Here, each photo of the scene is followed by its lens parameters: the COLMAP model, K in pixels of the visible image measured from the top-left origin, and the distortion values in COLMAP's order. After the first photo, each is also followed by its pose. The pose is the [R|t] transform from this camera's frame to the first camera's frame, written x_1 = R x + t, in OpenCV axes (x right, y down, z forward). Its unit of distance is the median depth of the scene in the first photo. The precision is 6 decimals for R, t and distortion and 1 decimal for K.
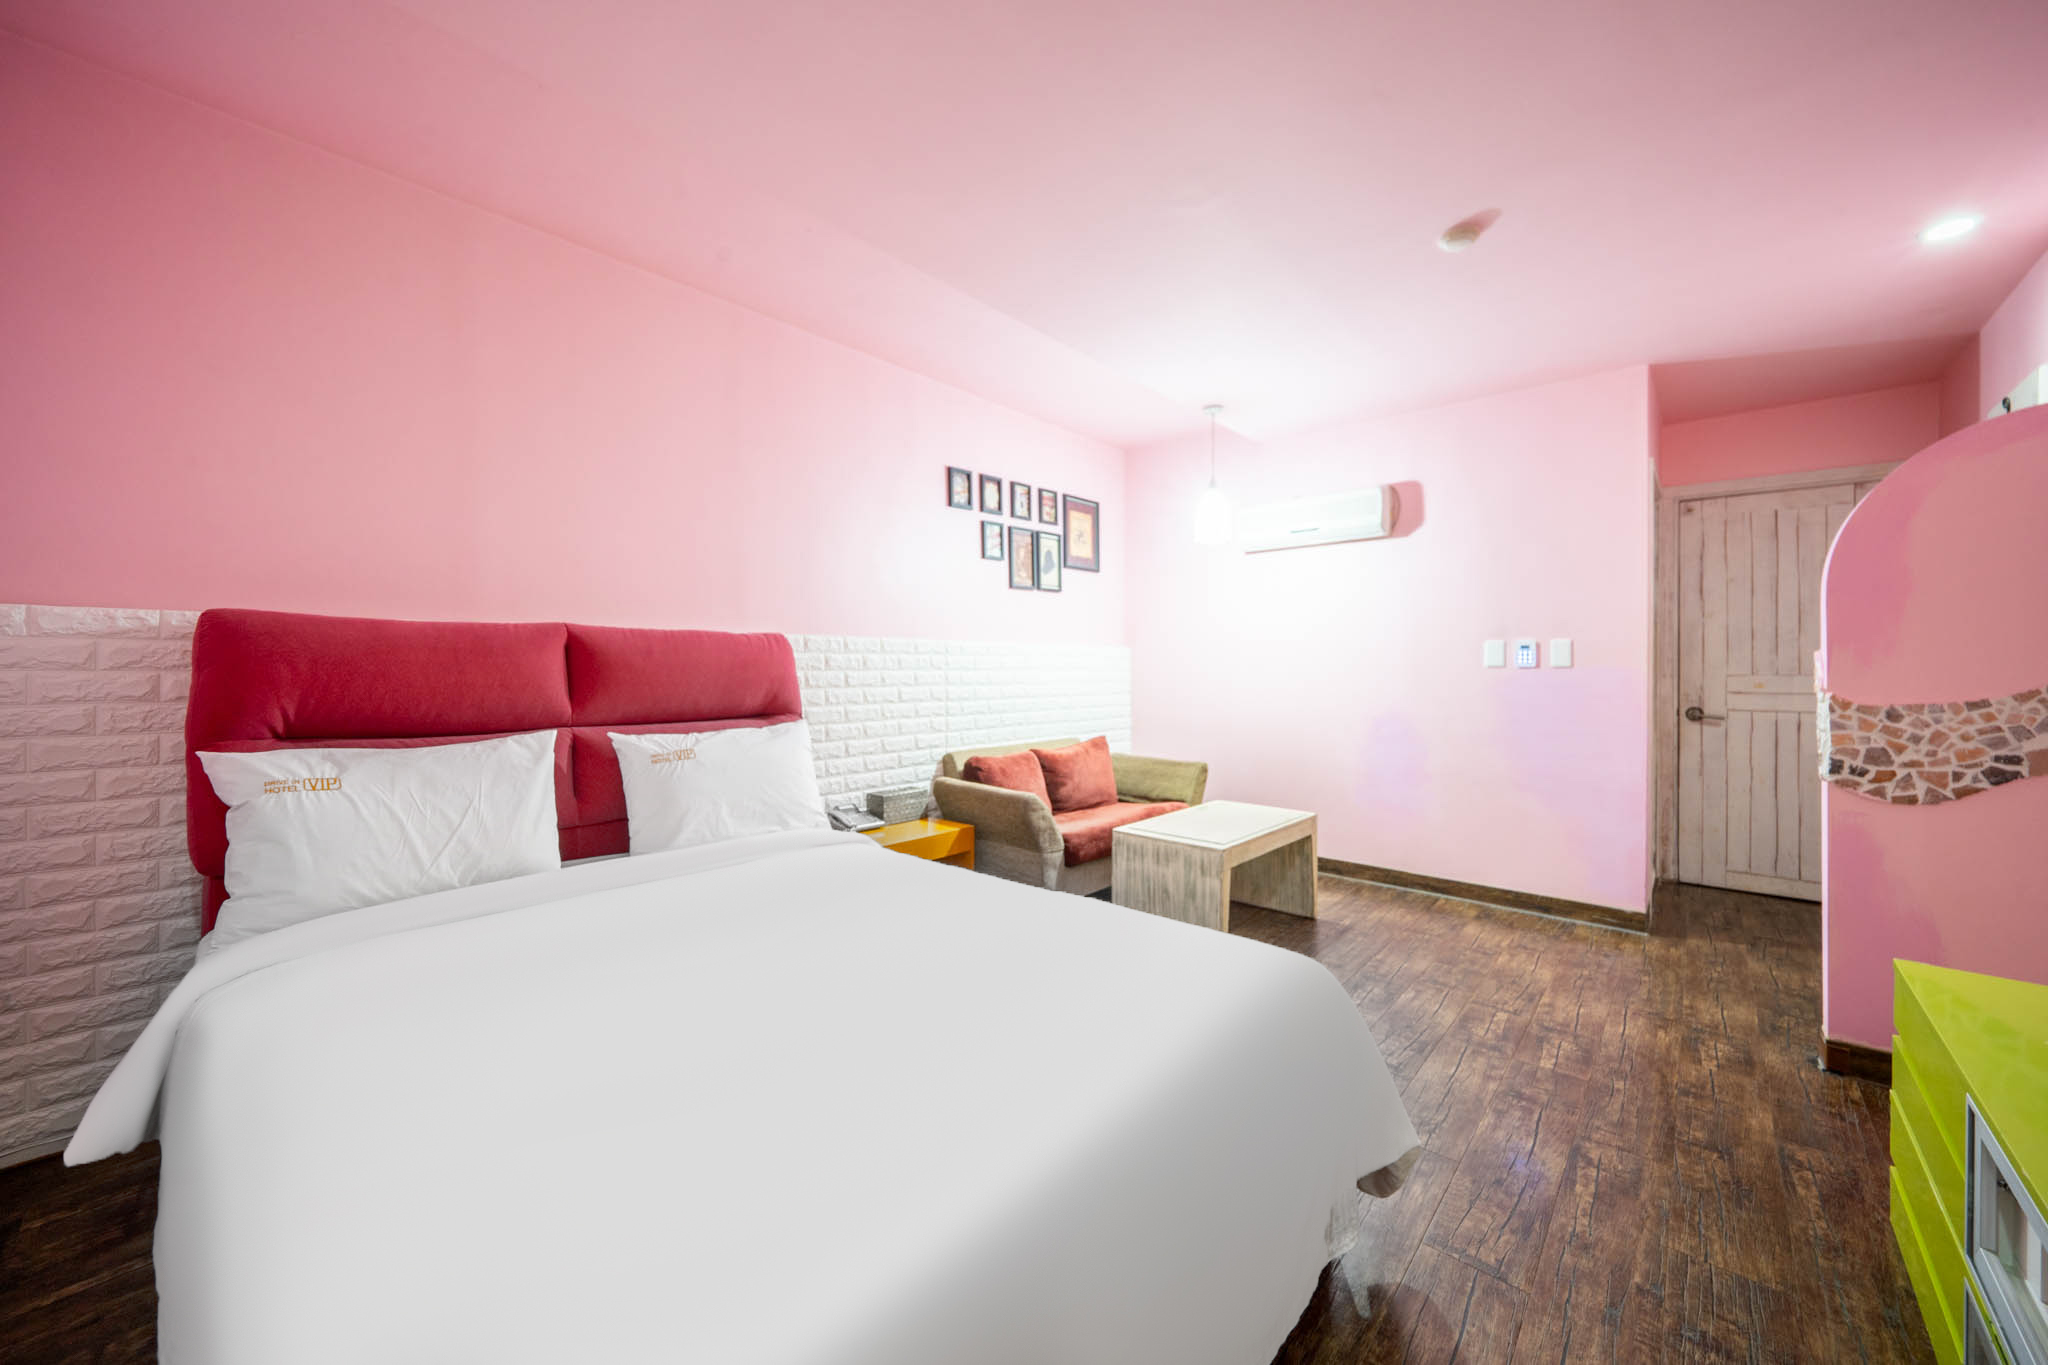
lens RADIAL K [[753.5, 0, 1030.1], [0, 753.5, 673.1], [0, 0, 1]] dist [-0.001596, -0.000128]
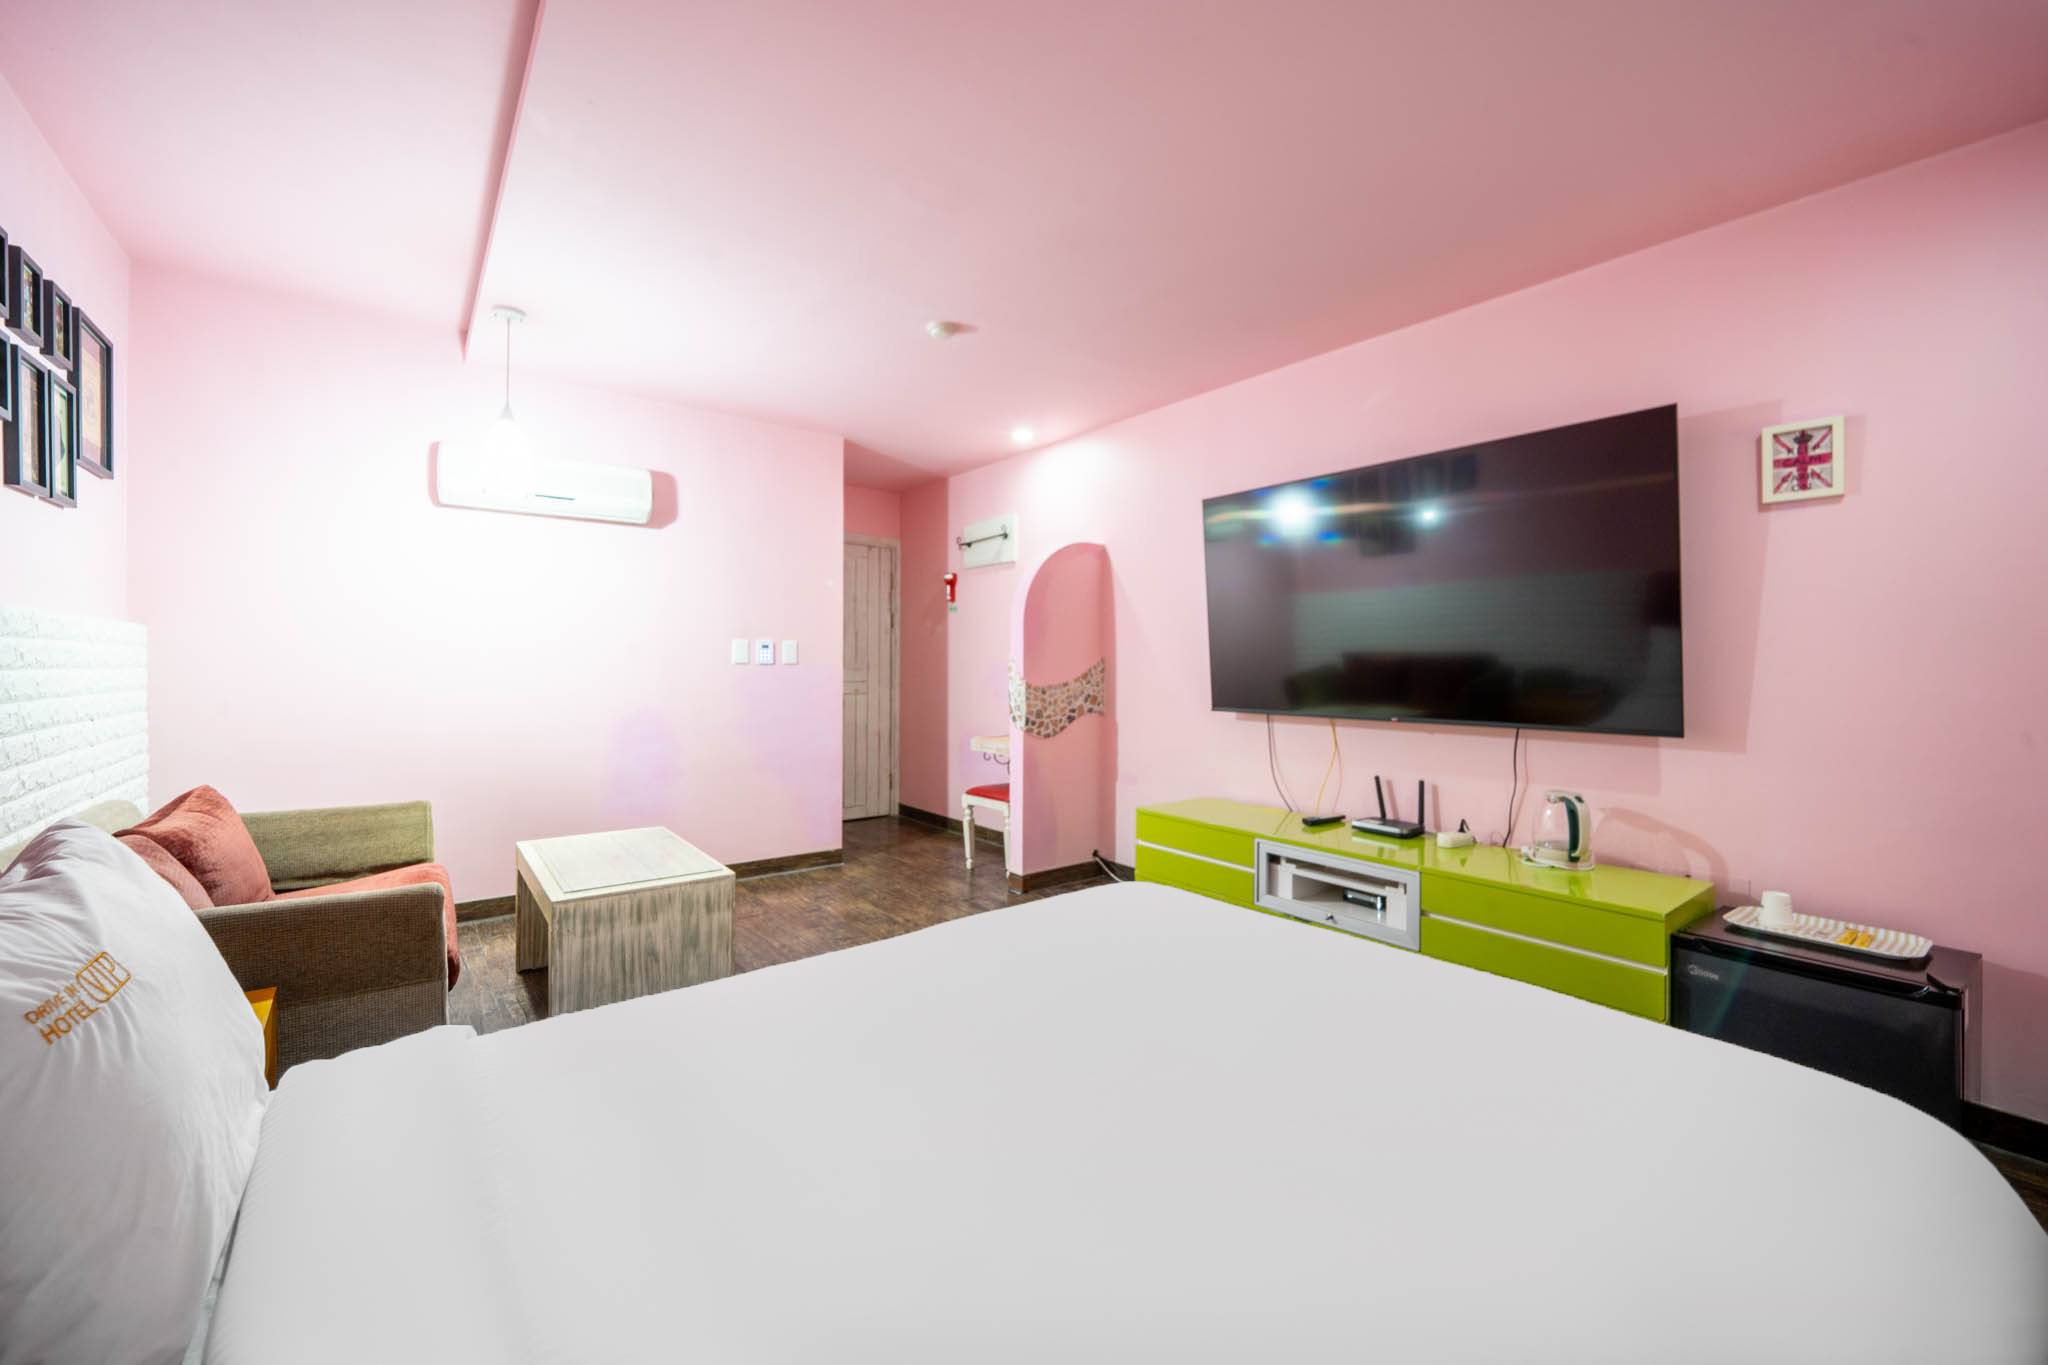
lens RADIAL K [[784.1, 0, 1018.1], [0, 784.1, 668.4], [0, 0, 1]] dist [-0.000430, -0.000030]
pose [[0.177190, -0.003345, 0.984171, -0.548412], [0.000881, 0.999994, 0.003241, -0.005677], [-0.984176, 0.000292, 0.177192, 0.490069]]
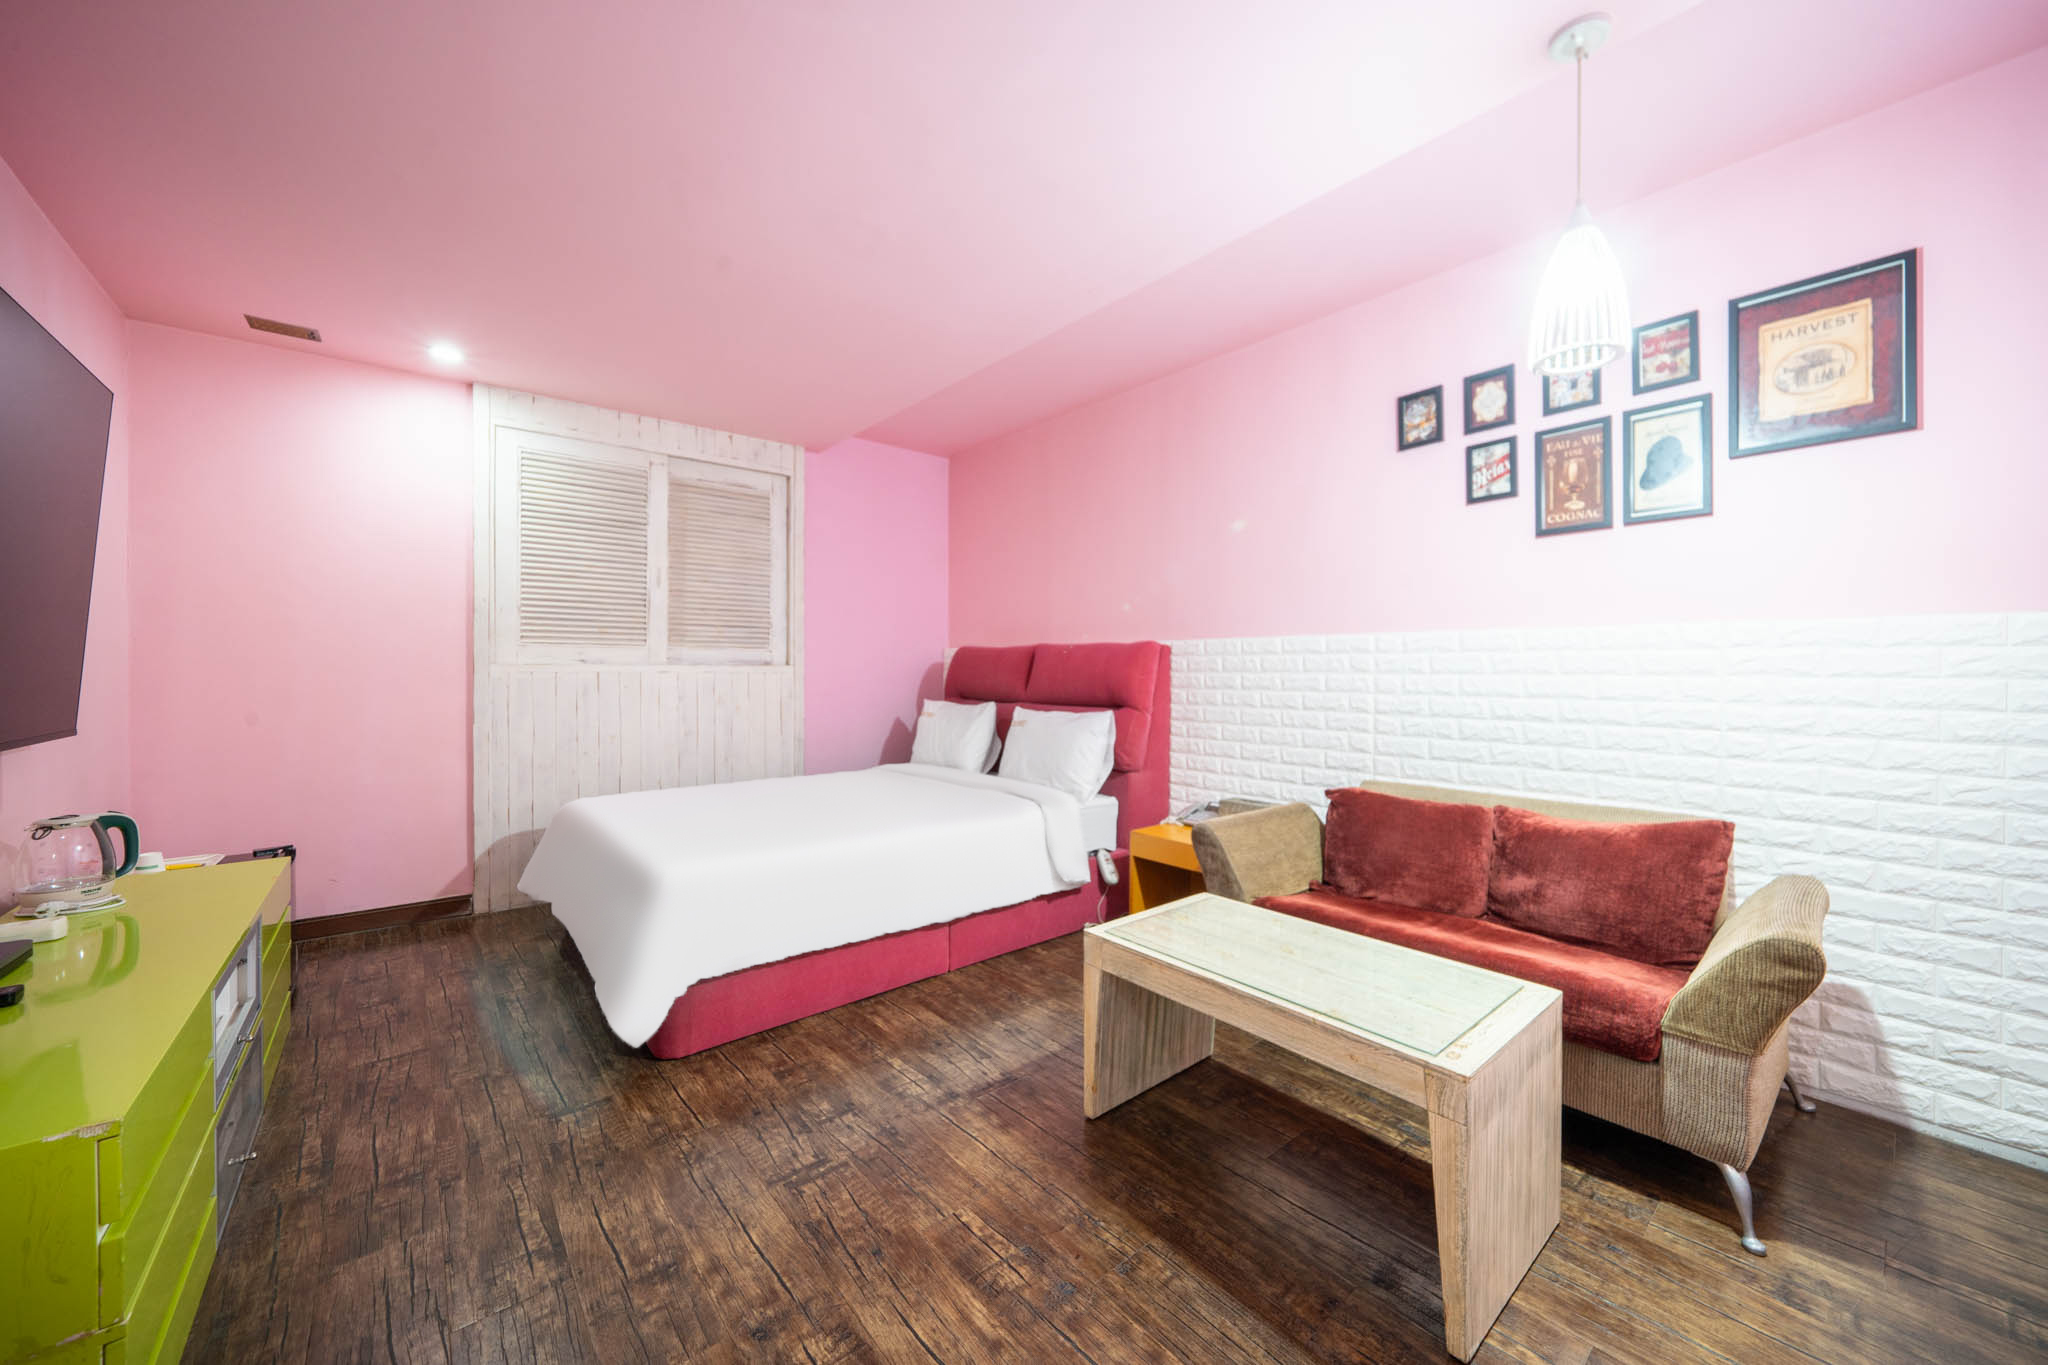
lens RADIAL K [[753.5, 0, 1030.1], [0, 753.5, 673.1], [0, 0, 1]] dist [-0.001596, -0.000128]
pose [[-0.144813, 0.001020, -0.989459, 0.904867], [-0.010598, 0.999941, 0.002582, -0.002560], [0.989402, 0.010861, -0.144793, 1.002581]]
